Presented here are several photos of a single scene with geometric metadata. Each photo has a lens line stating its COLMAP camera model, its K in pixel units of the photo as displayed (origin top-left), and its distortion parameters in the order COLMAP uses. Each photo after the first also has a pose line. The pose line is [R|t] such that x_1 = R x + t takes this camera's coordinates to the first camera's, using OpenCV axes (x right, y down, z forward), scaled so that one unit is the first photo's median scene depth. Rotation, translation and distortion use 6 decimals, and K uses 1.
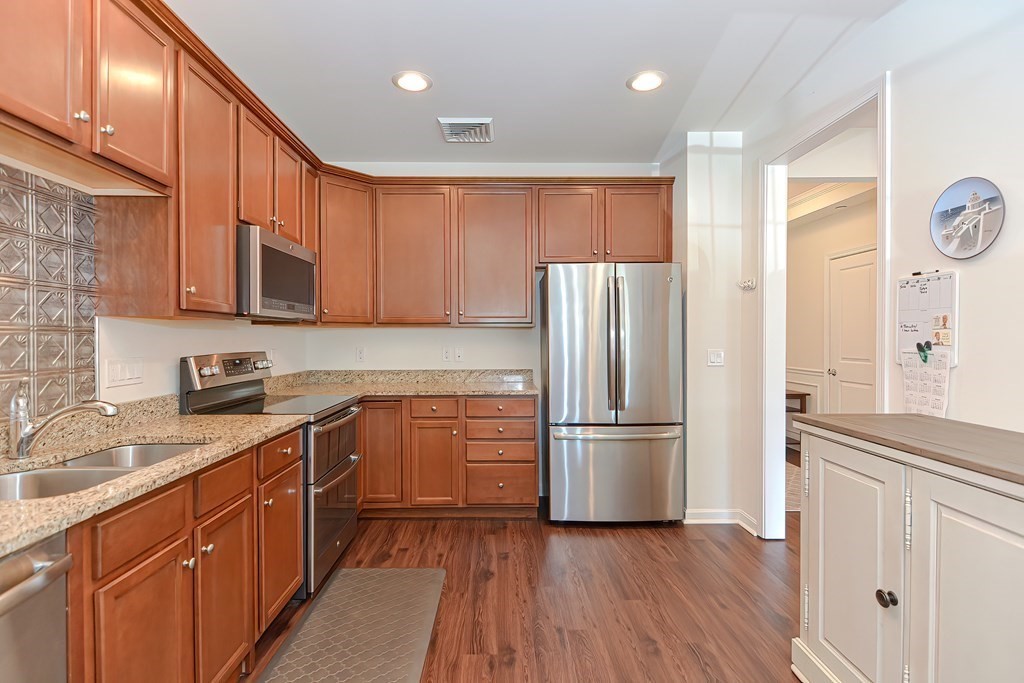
lens RADIAL K [[493.5, 0, 510.0], [0, 493.5, 341.5], [0, 0, 1]] dist [0.010513, -0.006567]
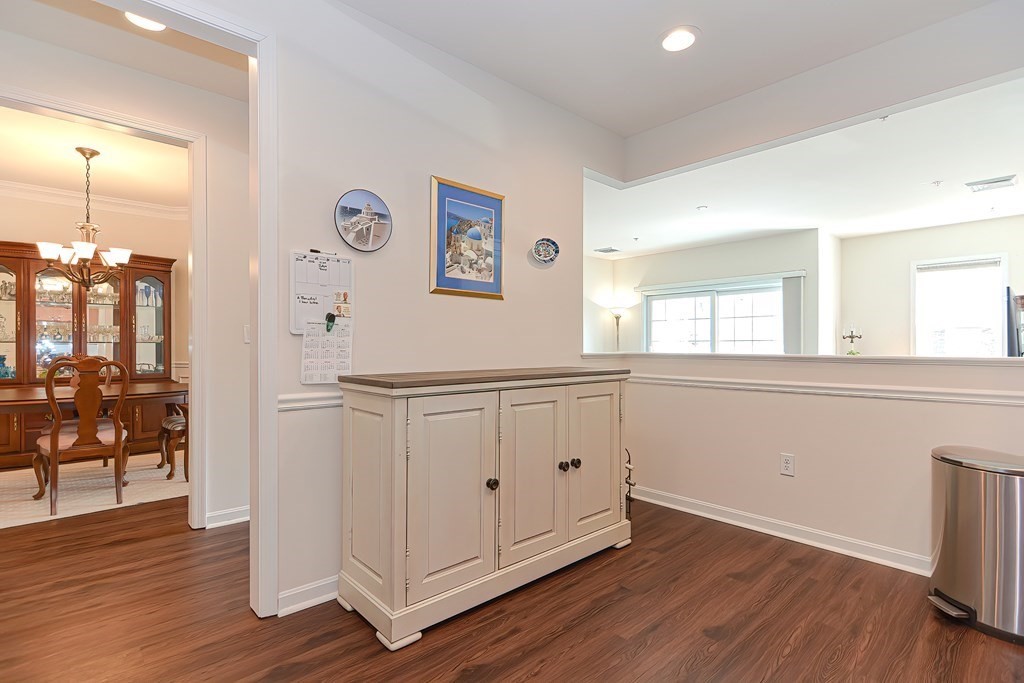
lens RADIAL K [[493.5, 0, 509.9], [0, 493.5, 350.2], [0, 0, 1]] dist [0.010513, -0.006567]
pose [[-0.646737, 0.003726, 0.762704, -0.241151], [0.011245, 0.999926, 0.004650, 0.068441], [-0.762630, 0.011584, -0.646731, 1.149517]]
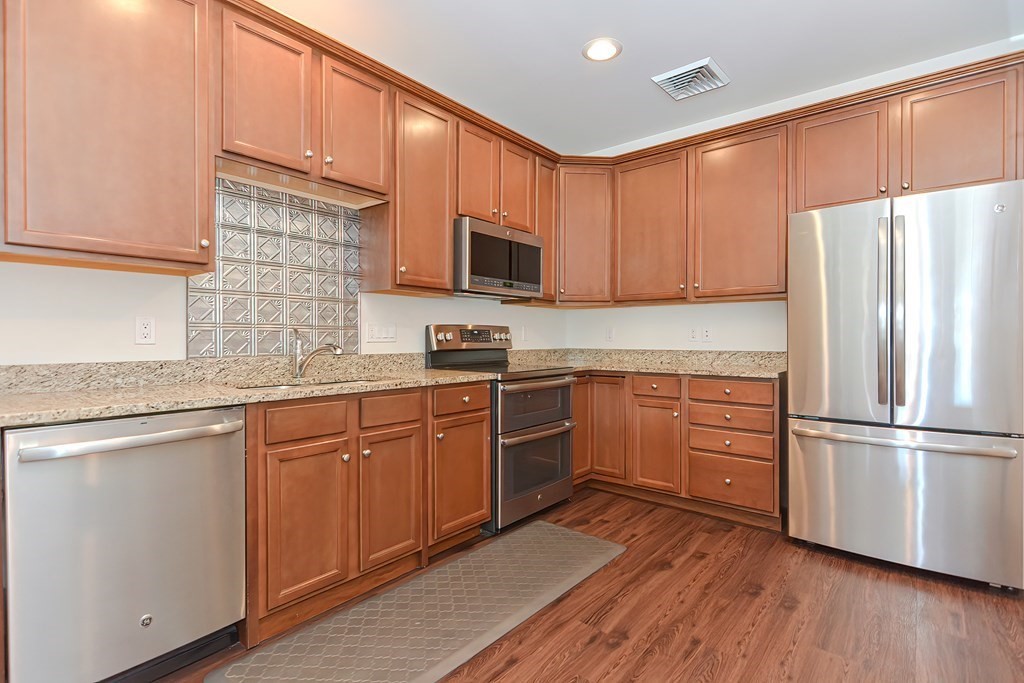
lens RADIAL K [[493.5, 0, 517.3], [0, 493.5, 343.0], [0, 0, 1]] dist [0.010513, -0.006567]
pose [[0.761587, 0.008639, -0.648005, 0.372679], [-0.006757, 0.999963, 0.005390, 0.069583], [0.648027, 0.000273, 0.761617, 0.153572]]
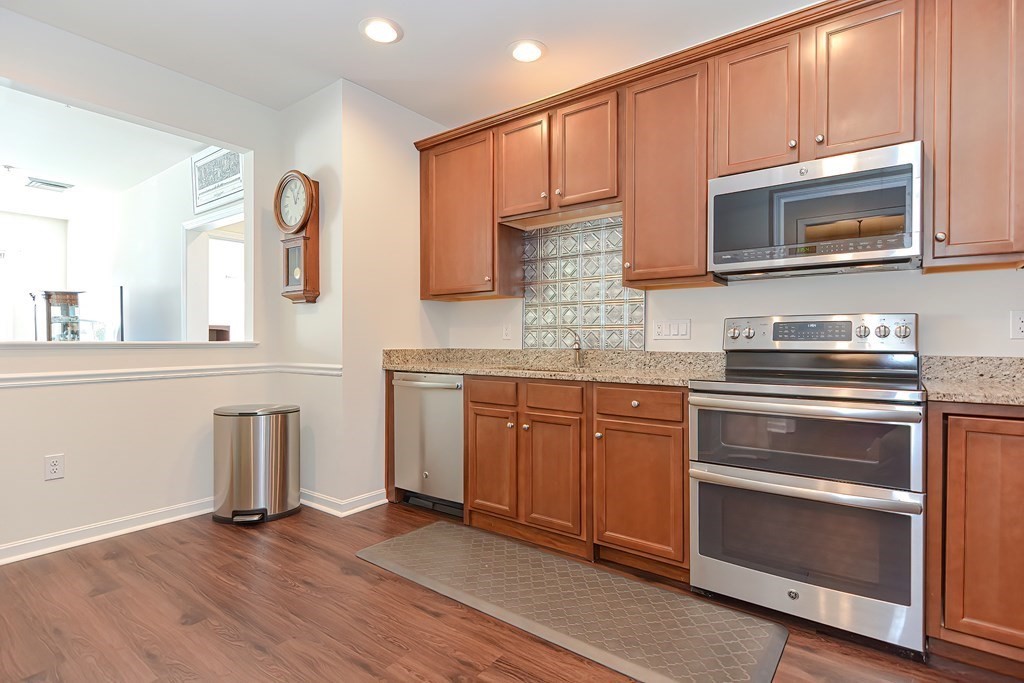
lens RADIAL K [[493.5, 0, 519.9], [0, 493.5, 341.8], [0, 0, 1]] dist [0.010513, -0.006567]
pose [[-0.604334, 0.001607, -0.796730, 0.474667], [-0.008569, 0.999927, 0.008517, 0.074794], [0.796685, 0.011974, -0.604276, 1.284883]]
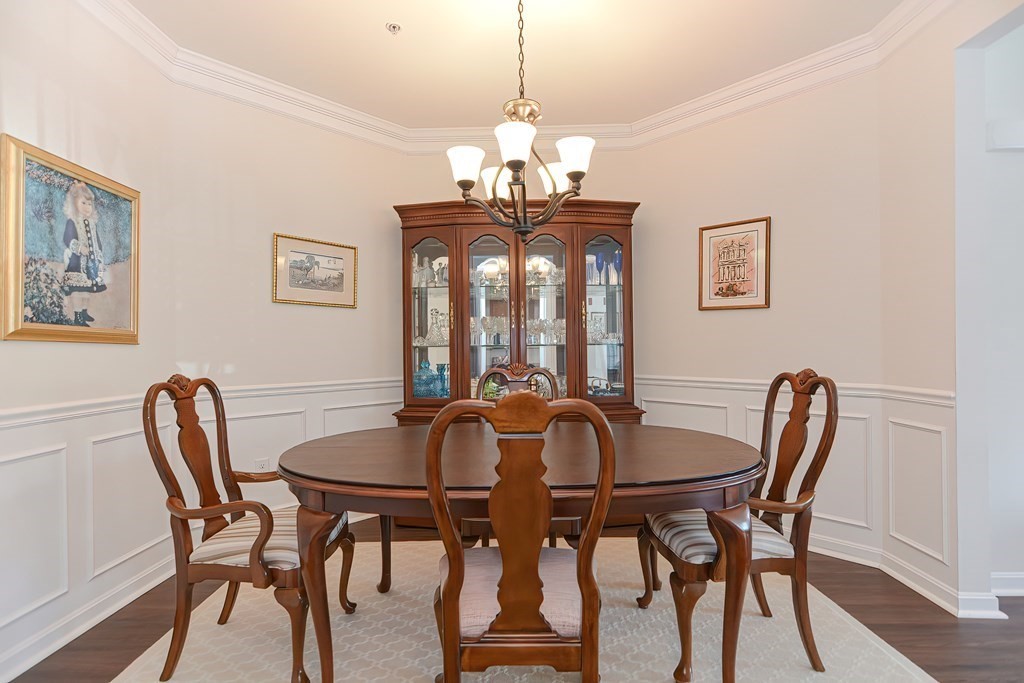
lens RADIAL K [[493.5, 0, 509.8], [0, 493.5, 346.5], [0, 0, 1]] dist [0.010513, -0.006567]
pose [[0.047927, 0.012264, 0.998776, 1.131579], [0.018363, 0.999745, -0.013157, 0.047011], [-0.998682, 0.018971, 0.047689, 1.138760]]
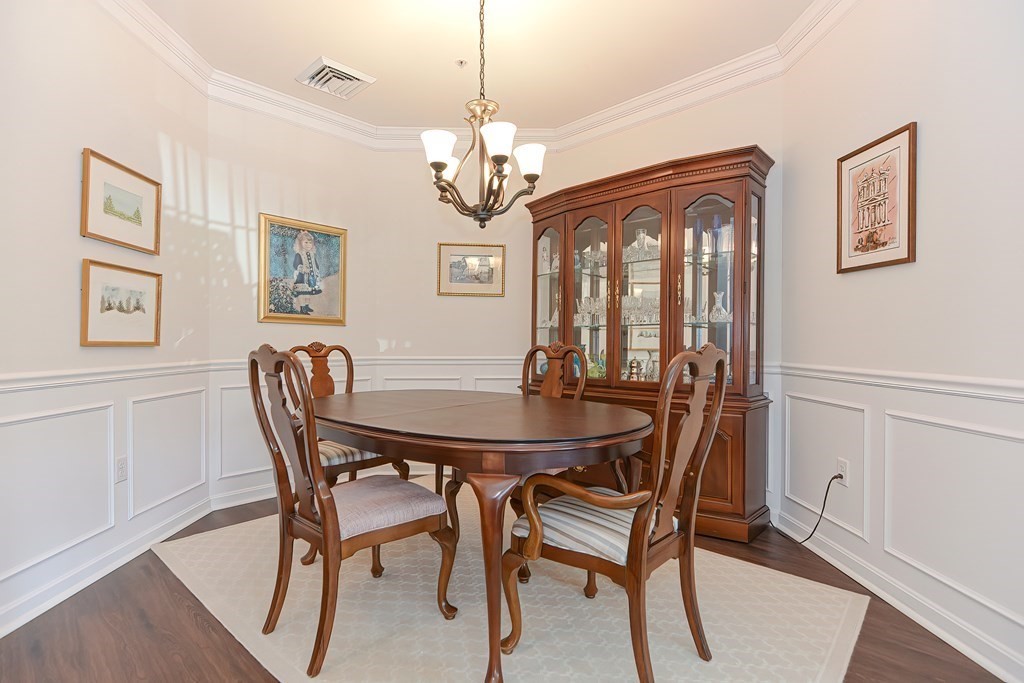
lens RADIAL K [[493.5, 0, 504.6], [0, 493.5, 345.6], [0, 0, 1]] dist [0.010513, -0.006567]
pose [[0.715925, 0.004663, 0.698162, 1.342123], [-0.000722, 0.999982, -0.005938, 0.087121], [-0.698177, 0.003747, 0.715915, 0.464196]]
